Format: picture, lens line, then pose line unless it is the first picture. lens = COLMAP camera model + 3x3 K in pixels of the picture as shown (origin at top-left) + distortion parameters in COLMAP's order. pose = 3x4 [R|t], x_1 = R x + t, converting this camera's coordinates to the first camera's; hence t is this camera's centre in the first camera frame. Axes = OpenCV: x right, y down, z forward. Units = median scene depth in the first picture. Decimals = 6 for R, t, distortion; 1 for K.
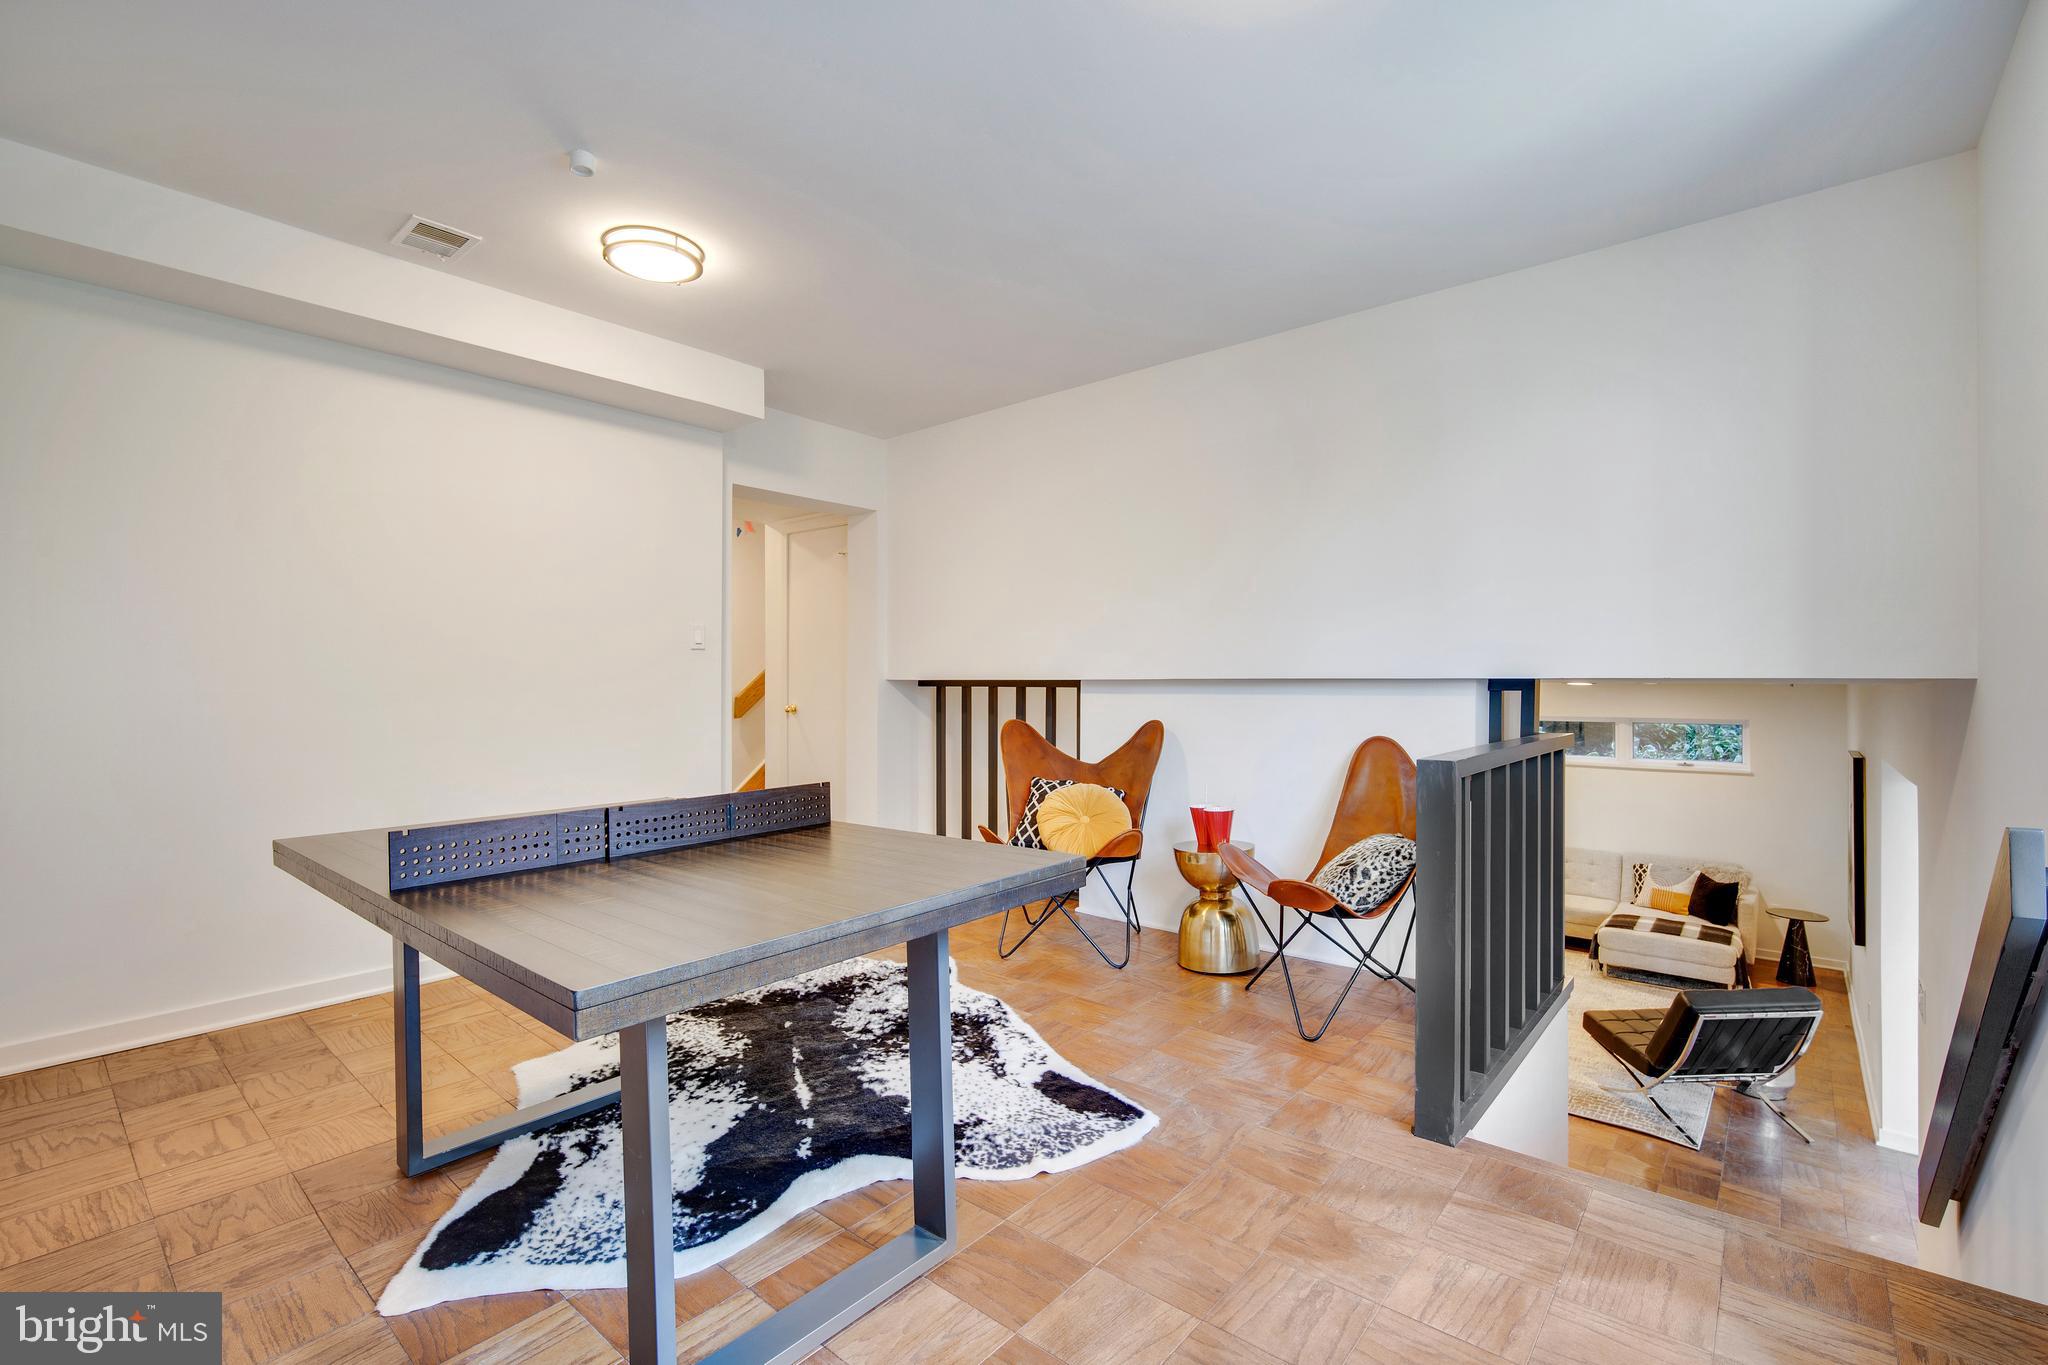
lens RADIAL K [[901.4, 0, 1031.8], [0, 901.4, 684.8], [0, 0, 1]] dist [-0.008521, 0.001014]
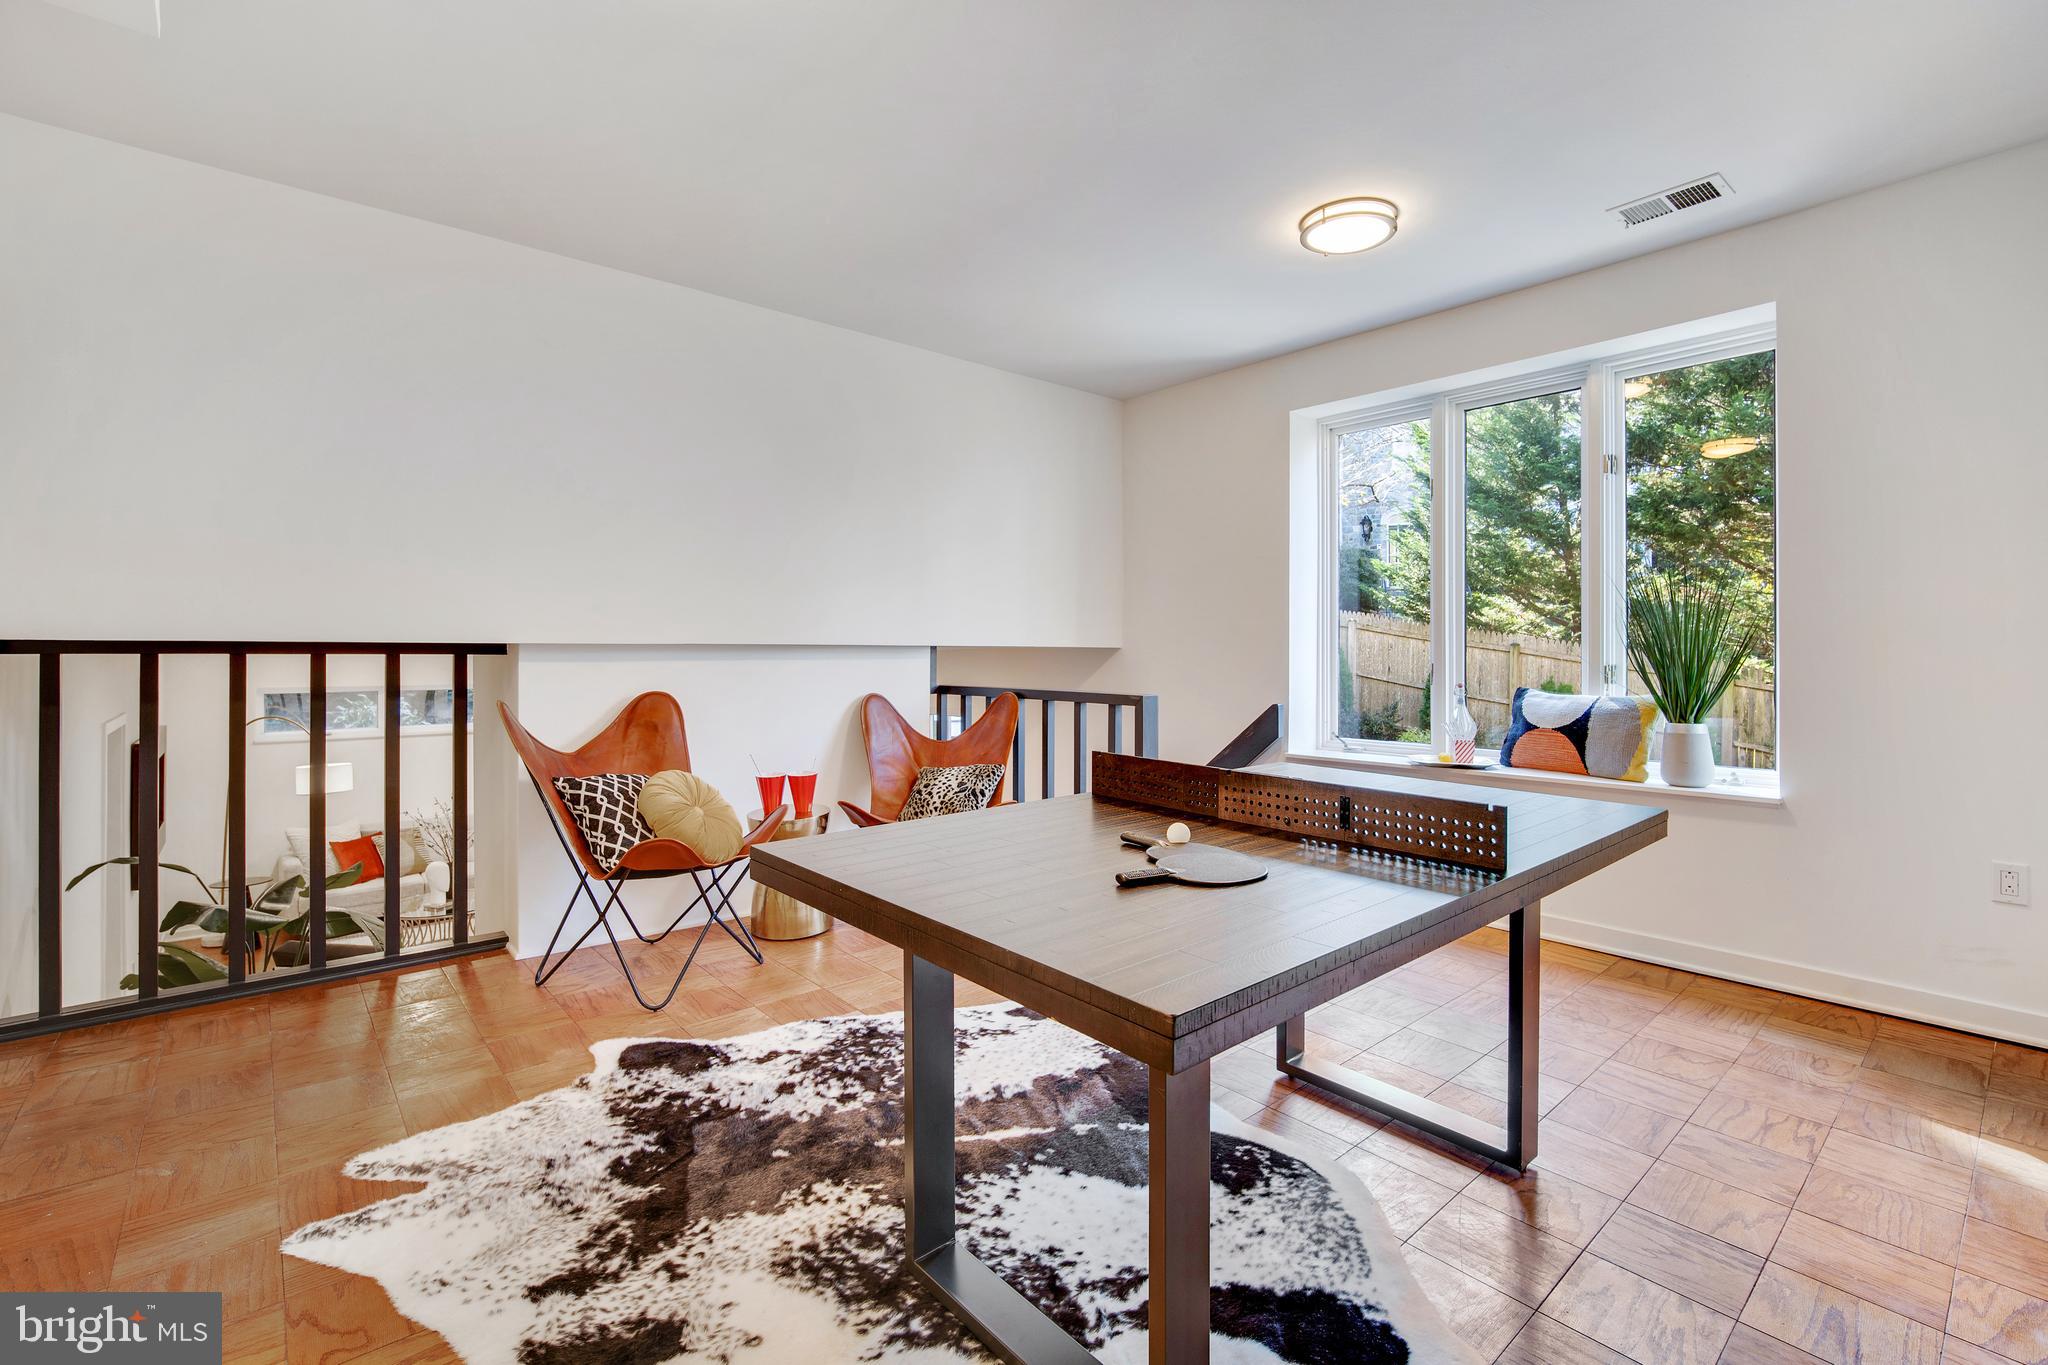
lens RADIAL K [[901.4, 0, 1028.8], [0, 901.4, 662.4], [0, 0, 1]] dist [-0.008521, 0.001014]
pose [[0.152163, -0.006086, 0.988337, -0.951352], [0.002077, 0.999981, 0.005838, 0.009939], [-0.988353, 0.001164, 0.152172, 0.756866]]
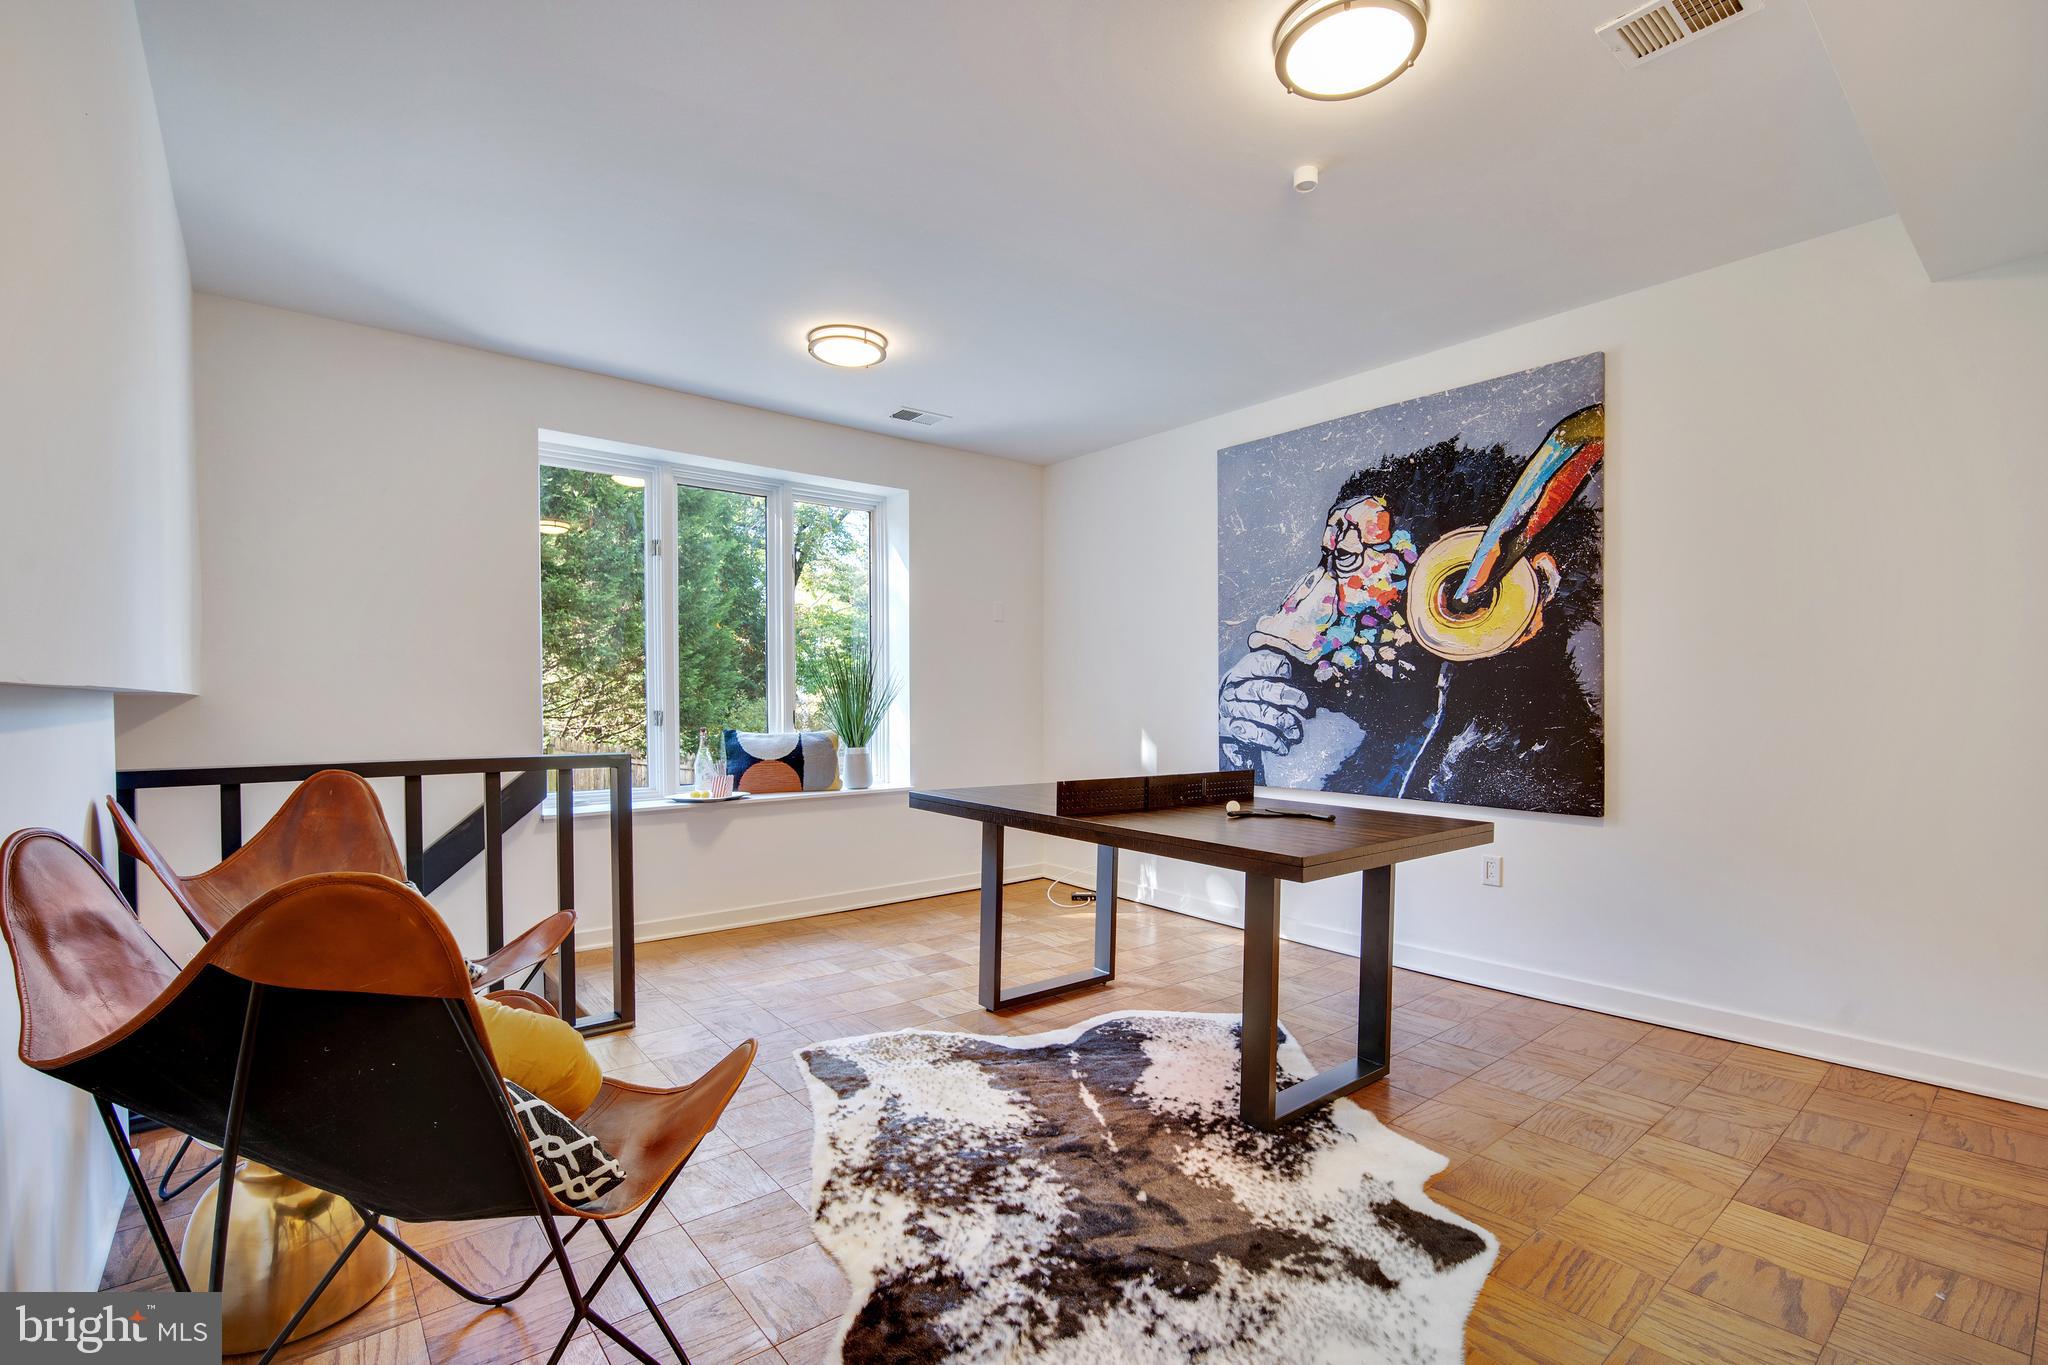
lens RADIAL K [[901.4, 0, 1019.8], [0, 901.4, 690.2], [0, 0, 1]] dist [-0.008521, 0.001014]
pose [[-0.983049, 0.005562, 0.183257, -0.324461], [0.004295, 0.999964, -0.007312, -0.001932], [-0.183291, -0.006401, -0.983038, 1.786262]]
